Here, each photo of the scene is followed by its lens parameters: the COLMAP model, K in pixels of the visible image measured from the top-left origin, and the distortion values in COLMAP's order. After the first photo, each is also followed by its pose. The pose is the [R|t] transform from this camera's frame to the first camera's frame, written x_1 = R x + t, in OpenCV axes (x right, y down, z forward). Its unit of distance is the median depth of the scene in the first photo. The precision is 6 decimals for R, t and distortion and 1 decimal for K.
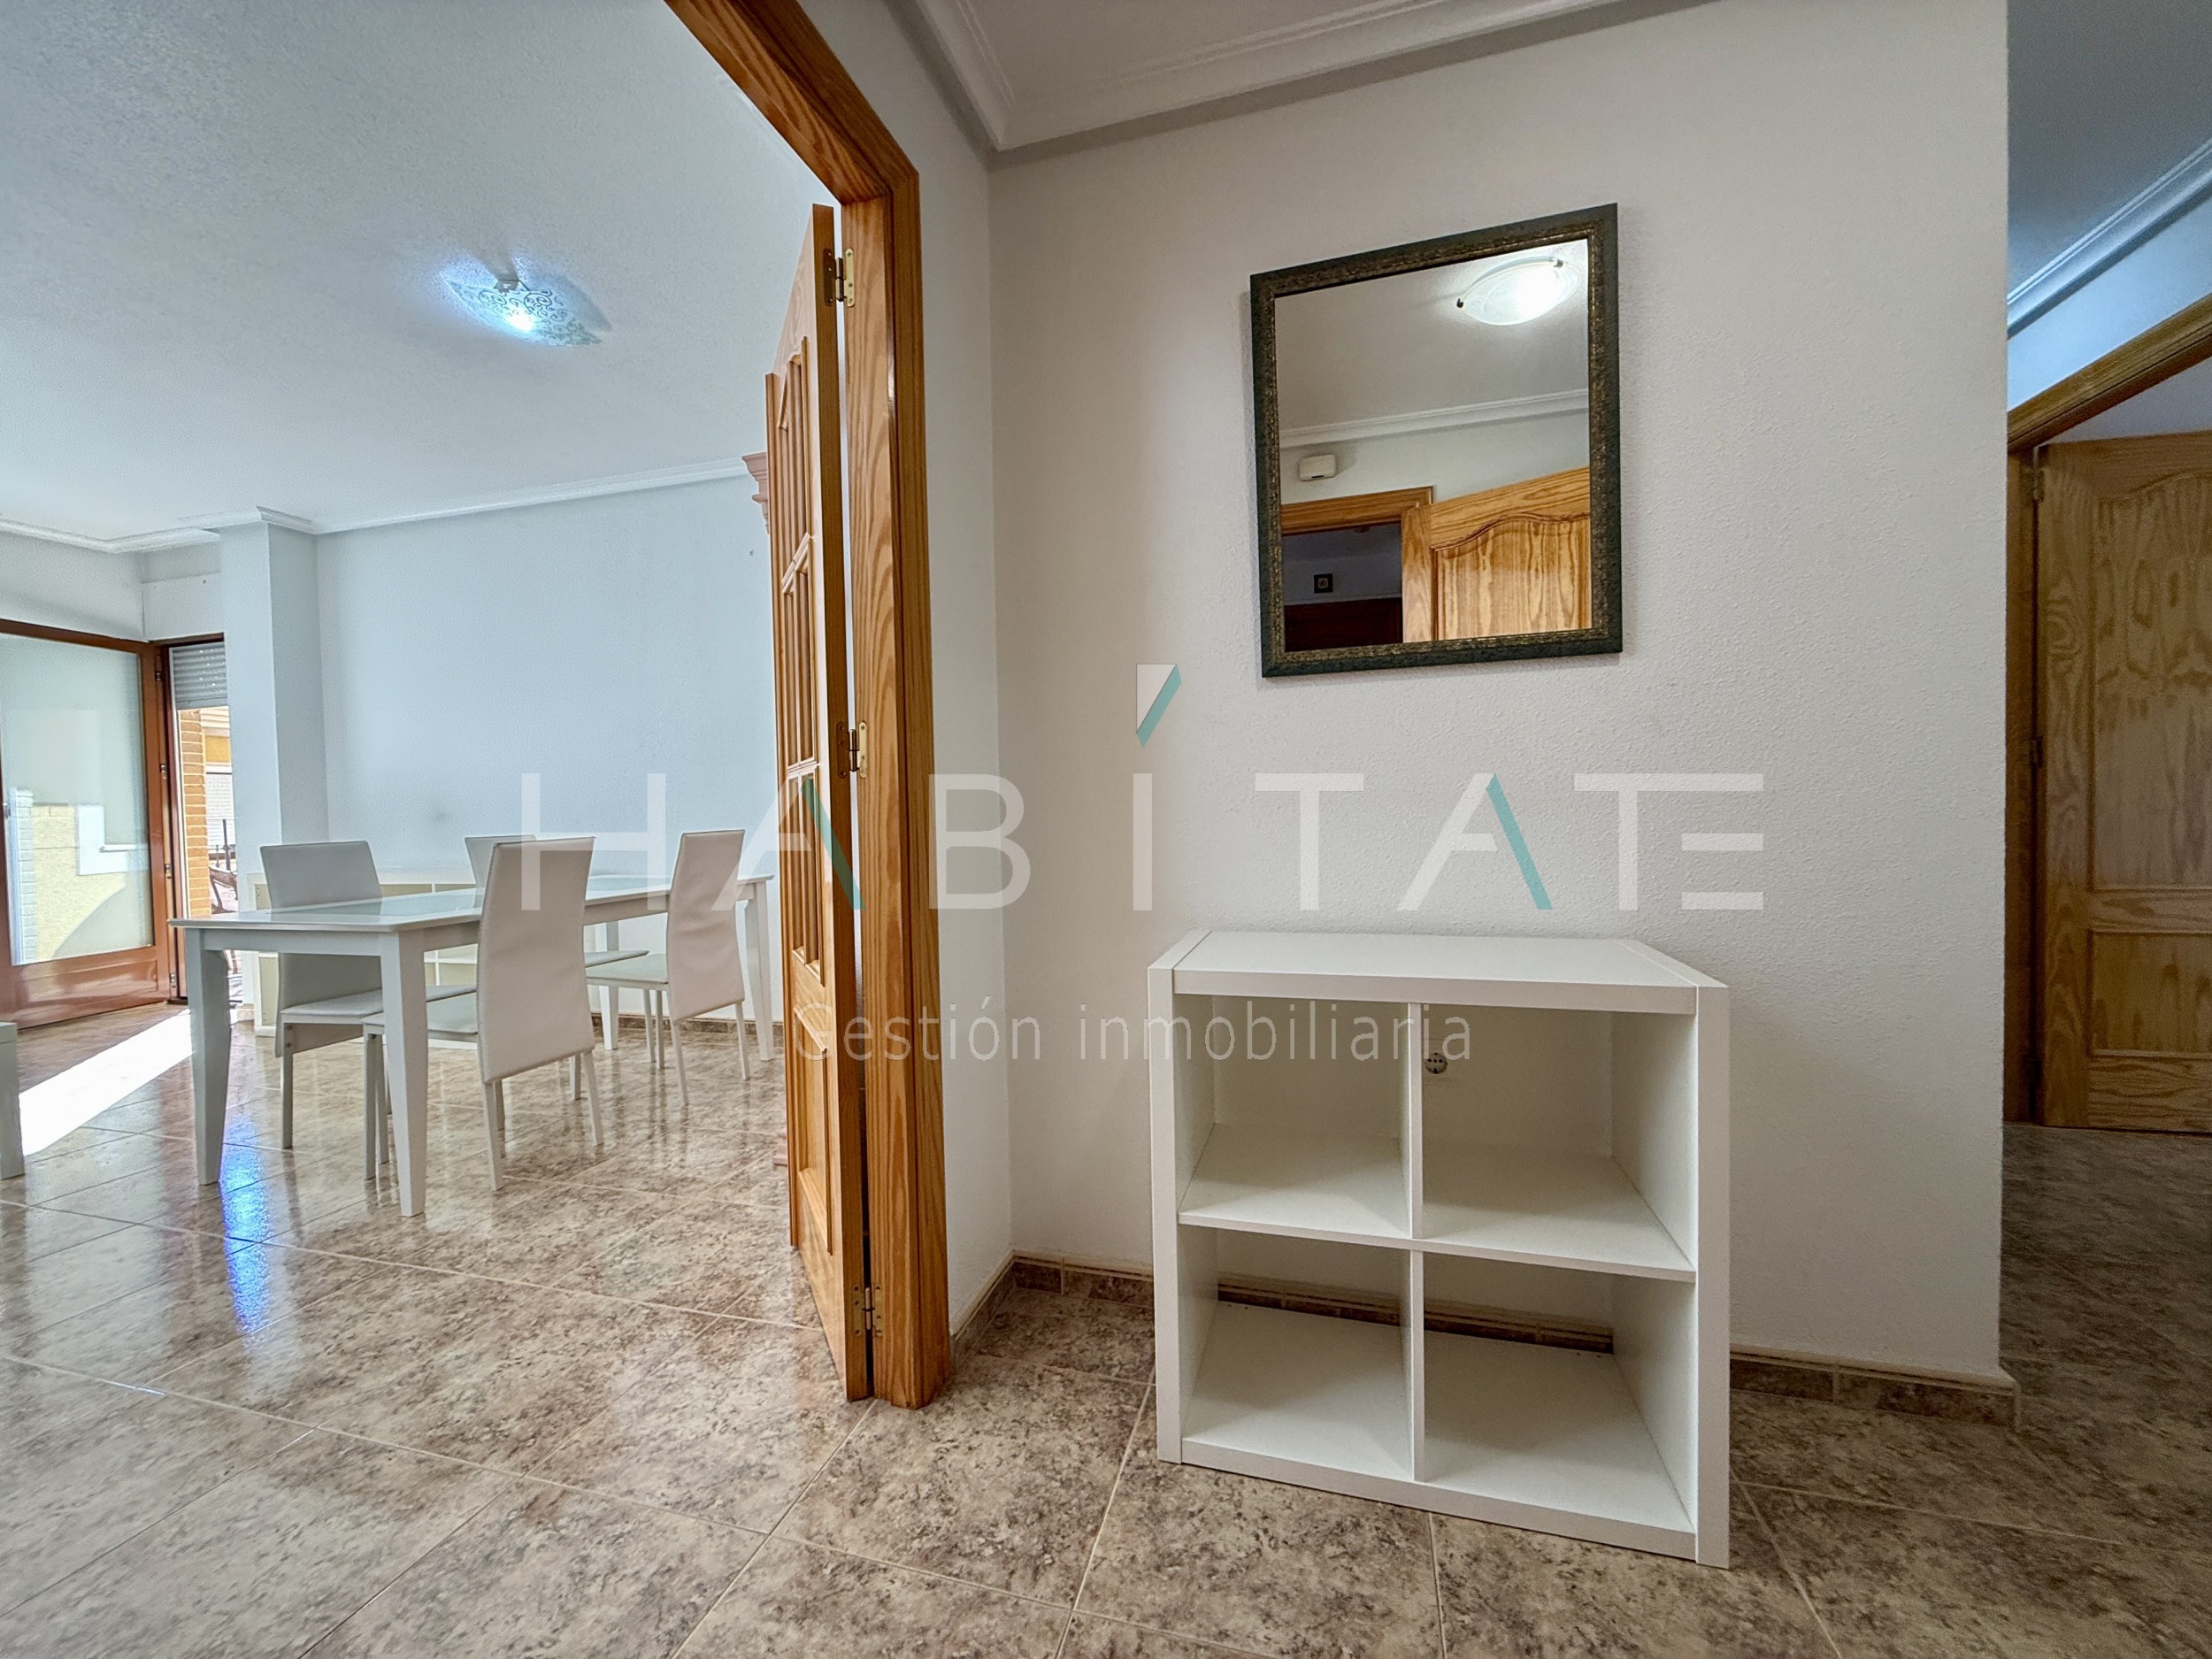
lens RADIAL K [[879.1, 0, 1102.1], [0, 879.1, 830.4], [0, 0, 1]] dist [-0.001333, -0.000022]
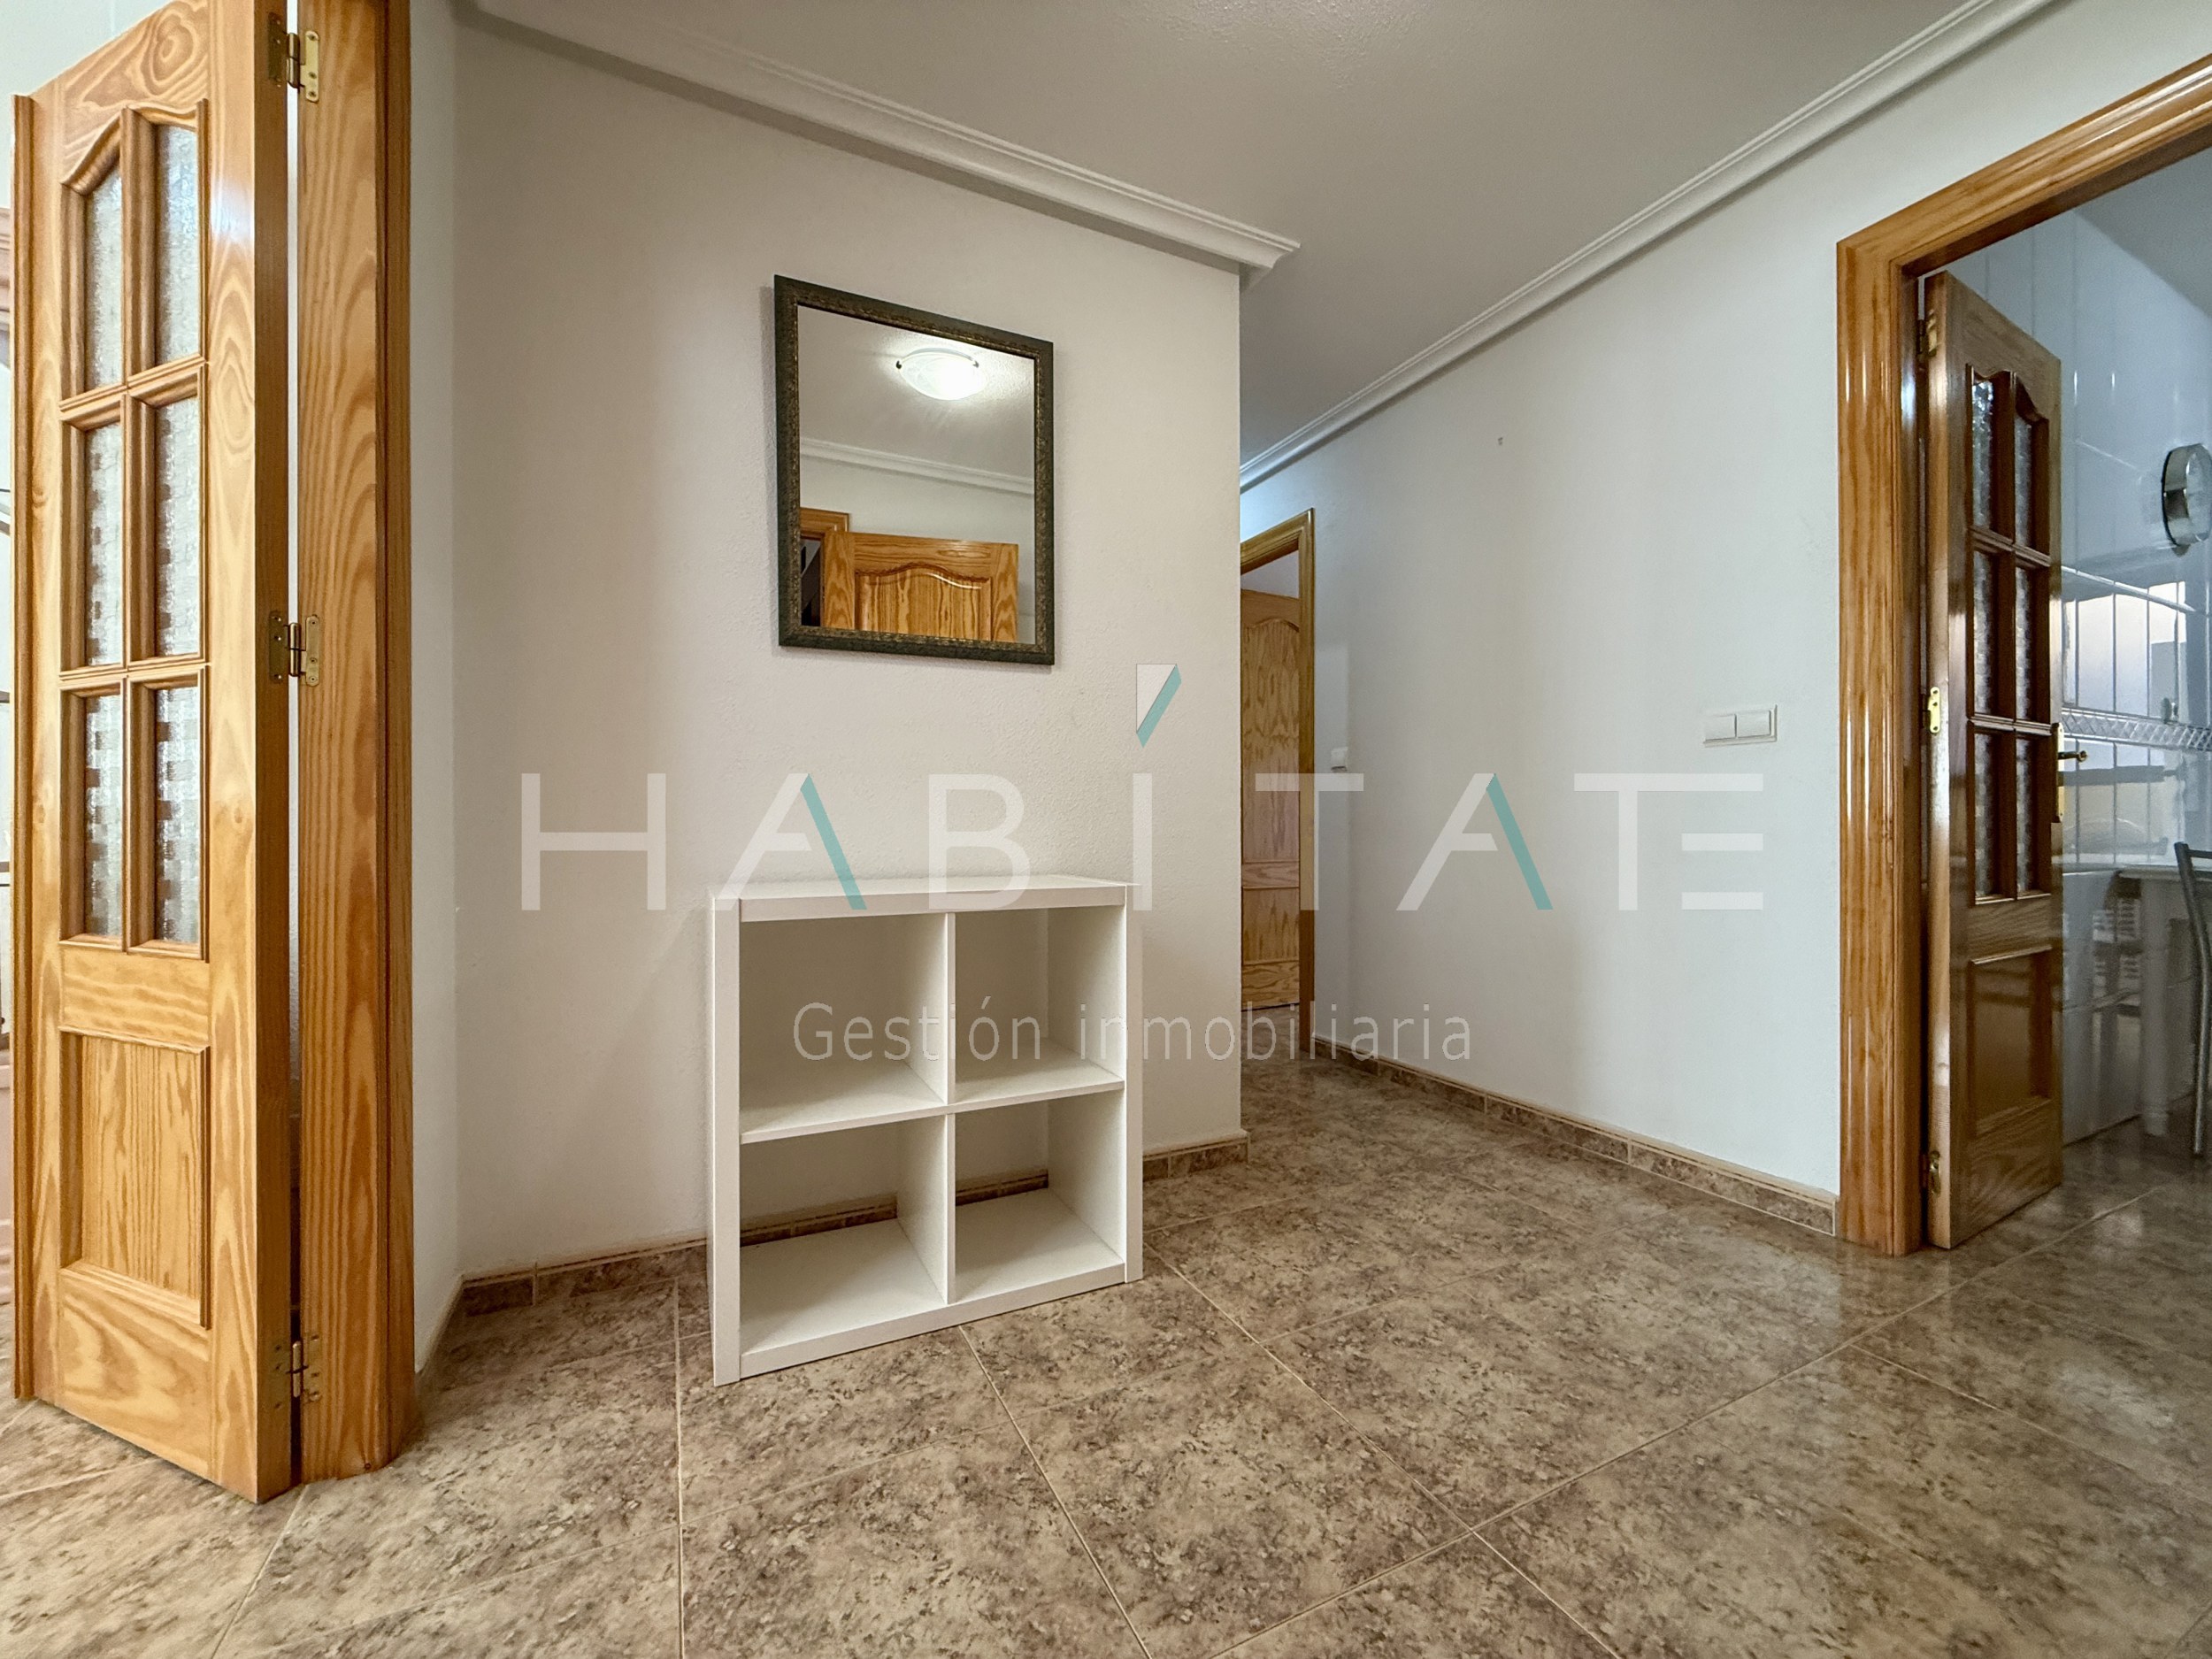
lens RADIAL K [[879.1, 0, 1102.1], [0, 879.1, 830.4], [0, 0, 1]] dist [-0.001333, -0.000022]
pose [[0.743565, 0.016388, 0.668463, -0.284139], [0.006515, 0.999475, -0.031750, 0.106384], [-0.668632, 0.027963, 0.743068, -0.067891]]
